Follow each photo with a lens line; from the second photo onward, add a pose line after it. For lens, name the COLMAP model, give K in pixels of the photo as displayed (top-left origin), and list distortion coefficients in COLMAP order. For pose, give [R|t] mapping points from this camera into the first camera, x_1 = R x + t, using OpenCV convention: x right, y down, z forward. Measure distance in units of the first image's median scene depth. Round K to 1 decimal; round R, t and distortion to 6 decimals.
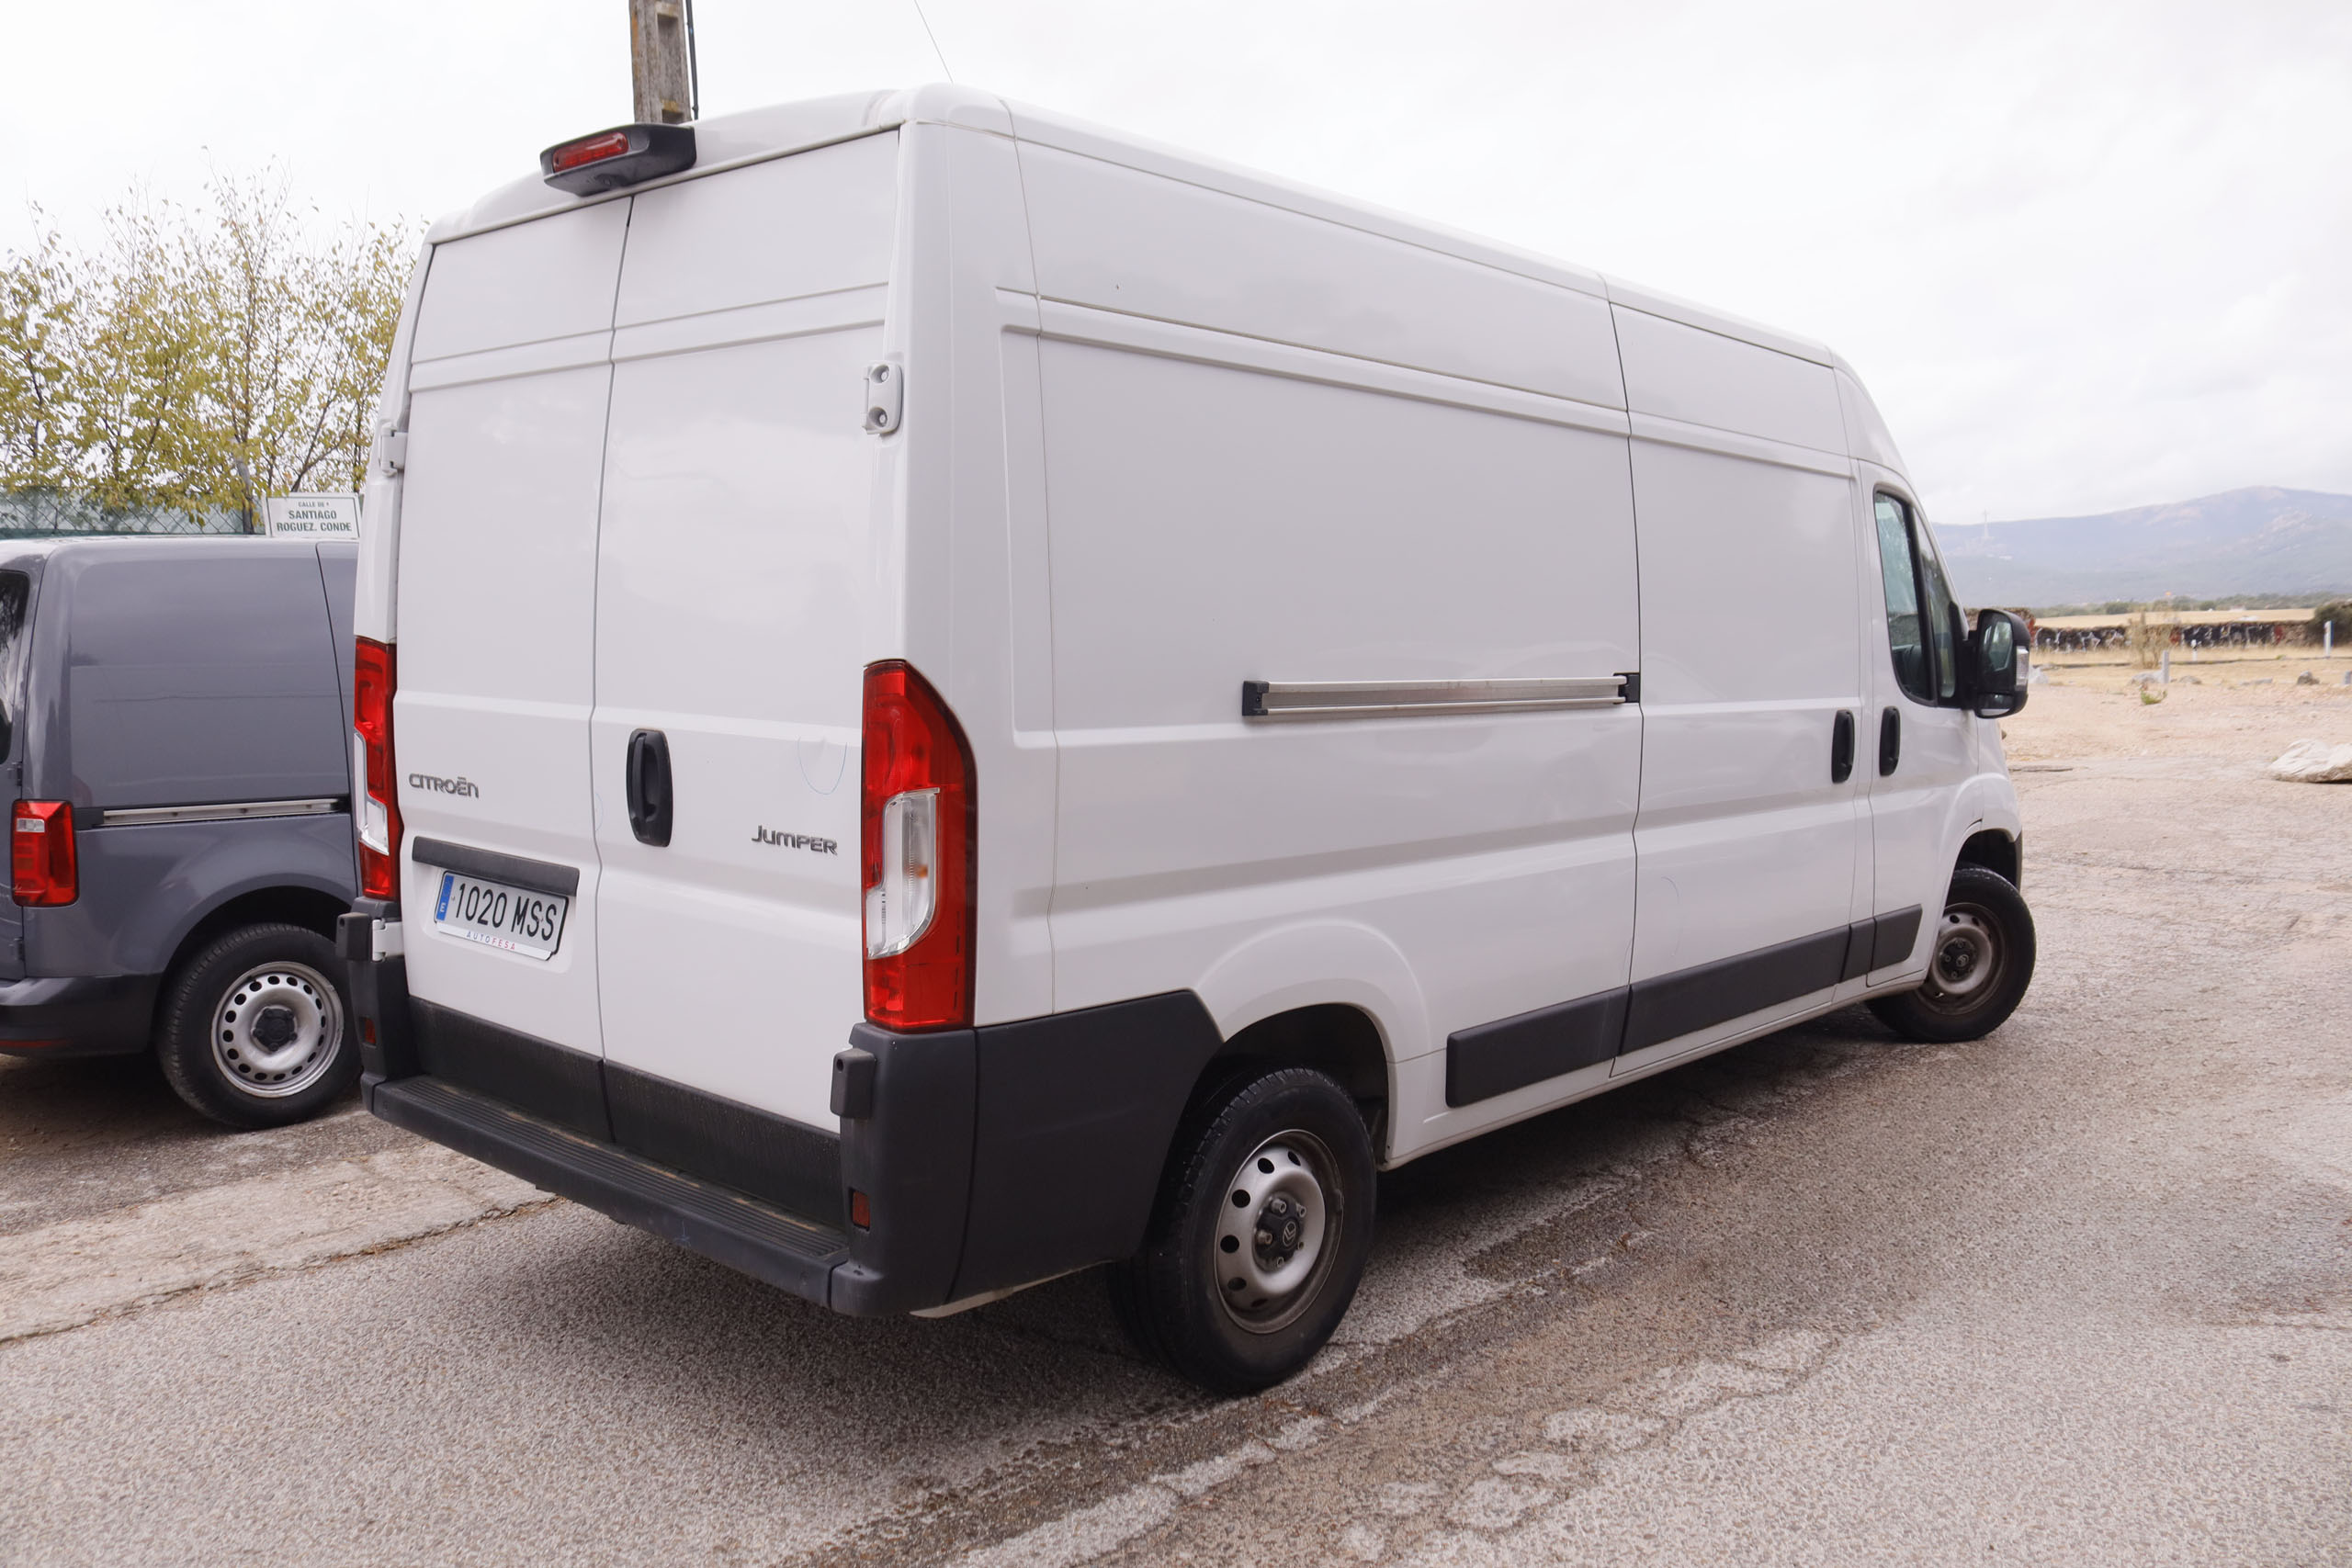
lens RADIAL K [[1911.3, 0, 1192.9], [0, 1911.3, 789.1], [0, 0, 1]] dist [-0.113087, 0.047554]
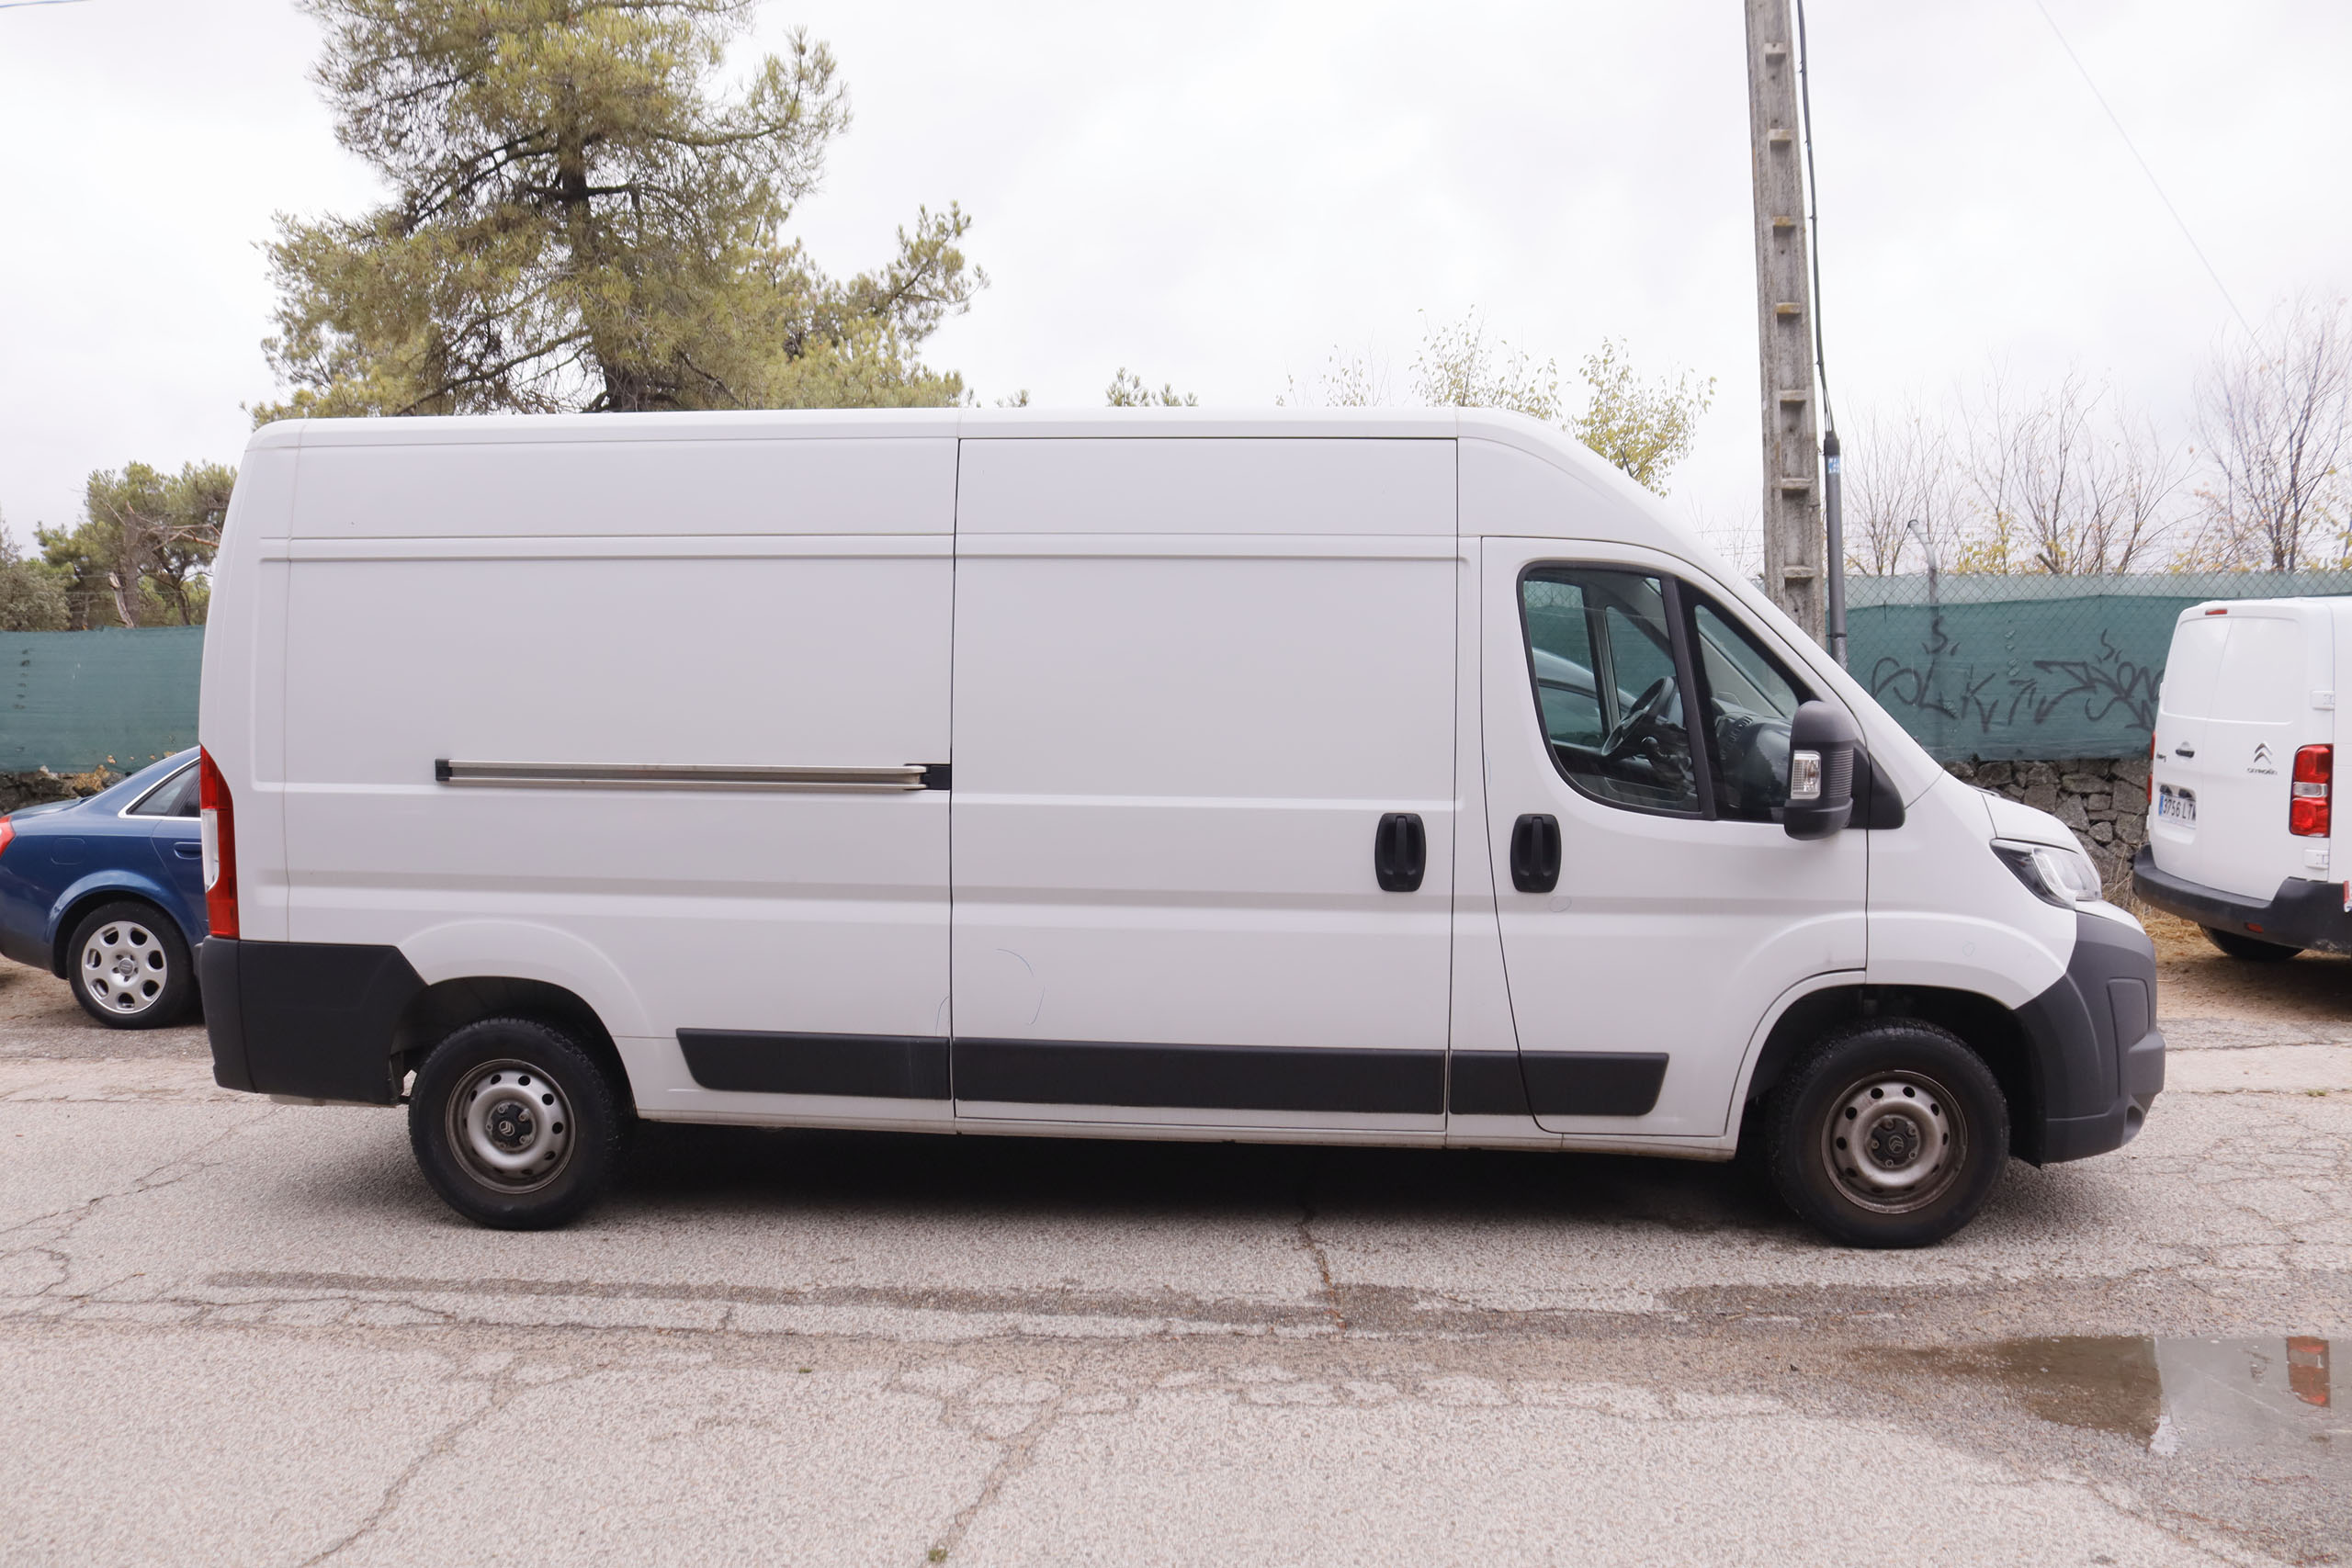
lens RADIAL K [[1911.3, 0, 1176.2], [0, 1911.3, 785.3], [0, 0, 1]] dist [-0.113087, 0.047554]
pose [[0.623883, 0.043360, -0.780314, 1.016525], [-0.057530, 0.998299, 0.009476, -0.048940], [0.779398, 0.038979, 0.625316, 0.081145]]
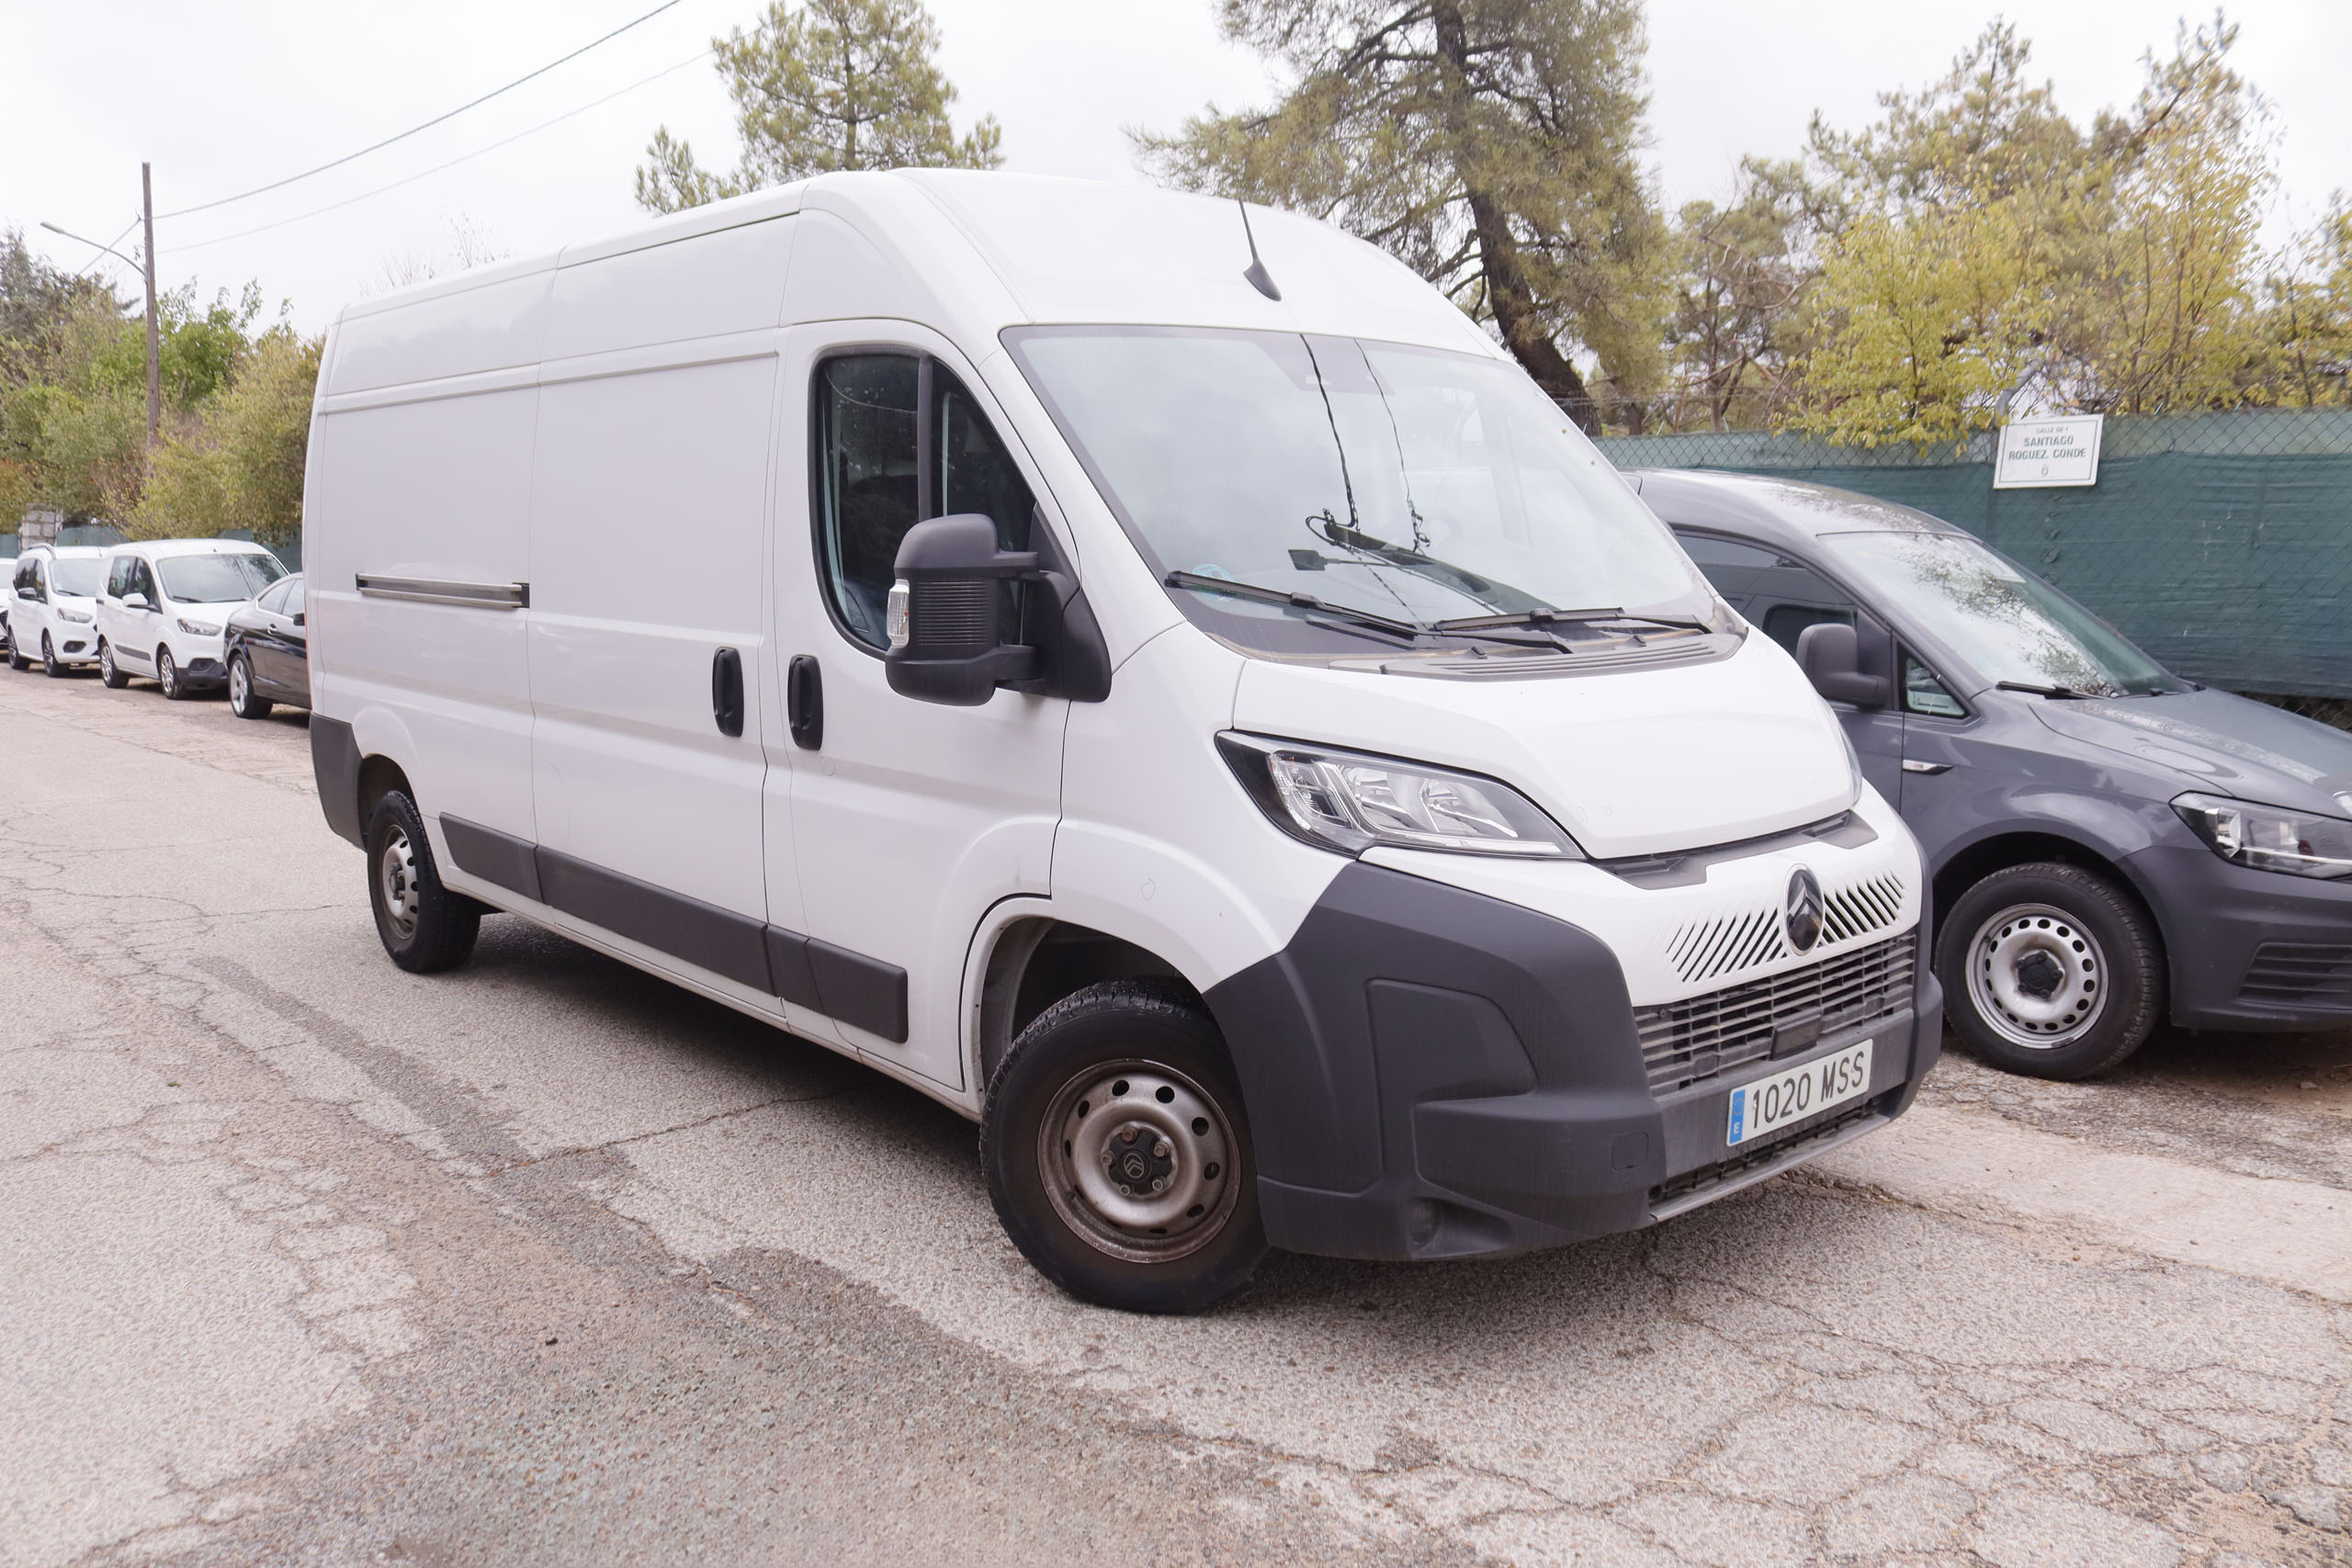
lens RADIAL K [[1911.3, 0, 1172.9], [0, 1911.3, 794.6], [0, 0, 1]] dist [-0.113087, 0.047554]
pose [[-0.099743, 0.119806, -0.987774, 1.232833], [-0.093472, 0.987207, 0.129176, -0.119429], [0.990613, 0.105213, -0.087268, 1.554267]]
